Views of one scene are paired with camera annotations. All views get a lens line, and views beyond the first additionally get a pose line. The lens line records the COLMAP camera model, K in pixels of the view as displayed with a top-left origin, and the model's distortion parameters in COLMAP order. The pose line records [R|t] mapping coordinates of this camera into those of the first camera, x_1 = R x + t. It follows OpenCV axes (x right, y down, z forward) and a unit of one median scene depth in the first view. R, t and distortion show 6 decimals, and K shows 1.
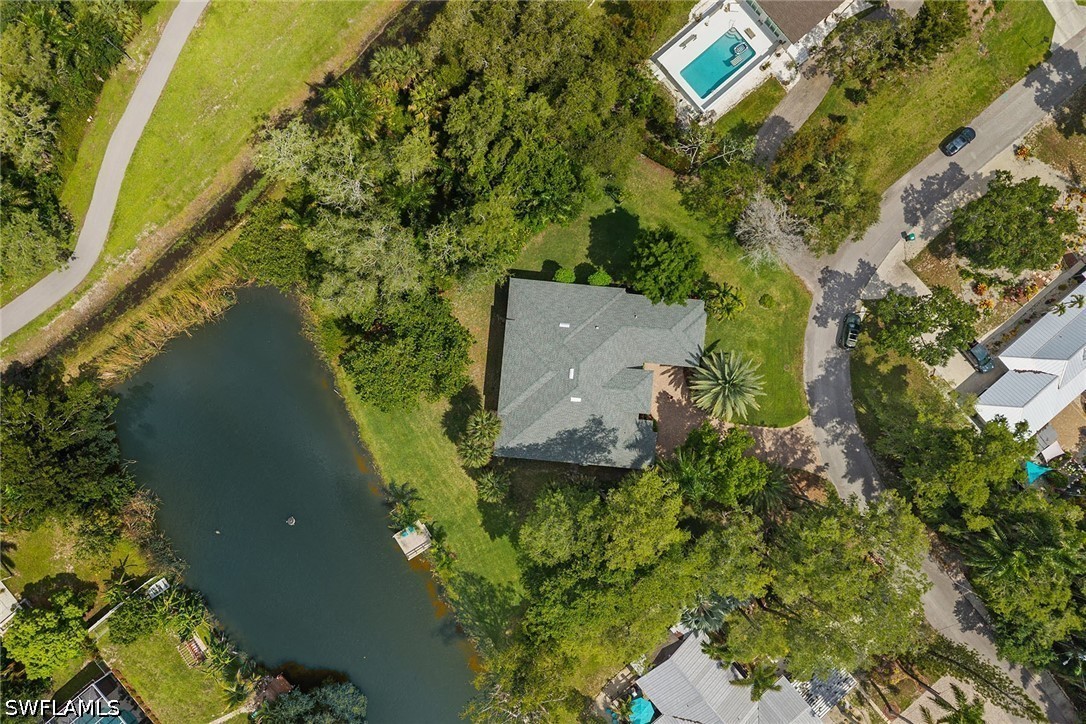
lens RADIAL K [[737.9, 0, 541.7], [0, 737.9, 364.3], [0, 0, 1]] dist [0.009013, -0.007868]
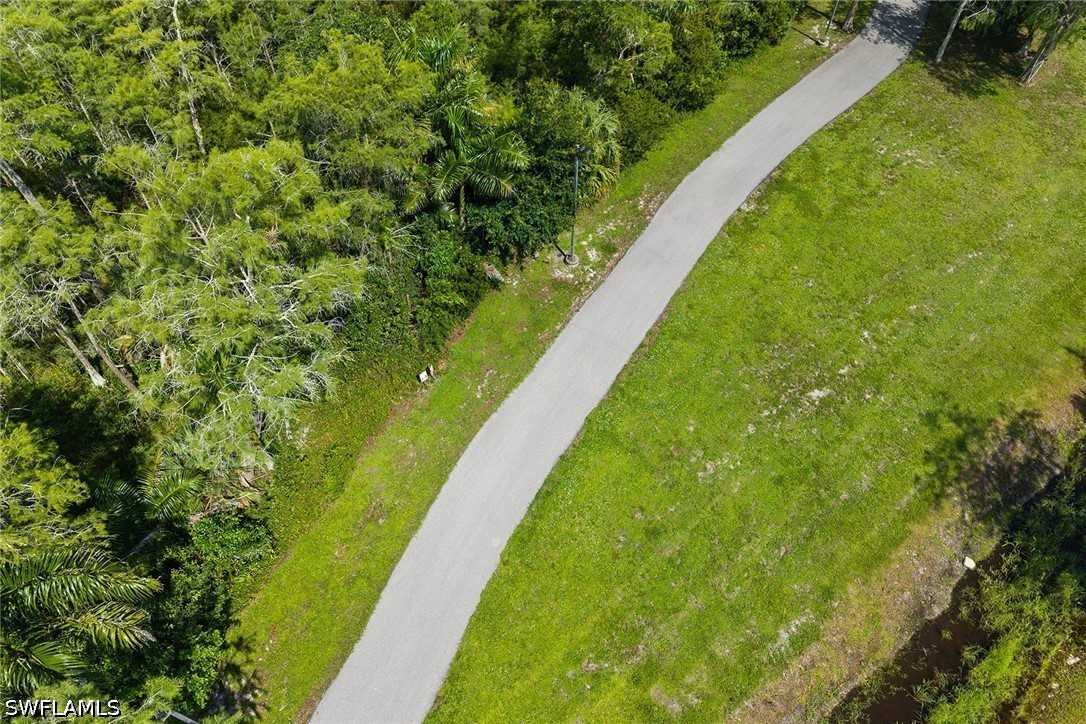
lens RADIAL K [[737.9, 0, 544.9], [0, 737.9, 363.1], [0, 0, 1]] dist [0.009013, -0.007868]
pose [[0.988927, 0.111924, -0.097444, -0.525864], [-0.147188, 0.823506, -0.547882, -0.169342], [0.018924, 0.556158, 0.830861, 0.730782]]
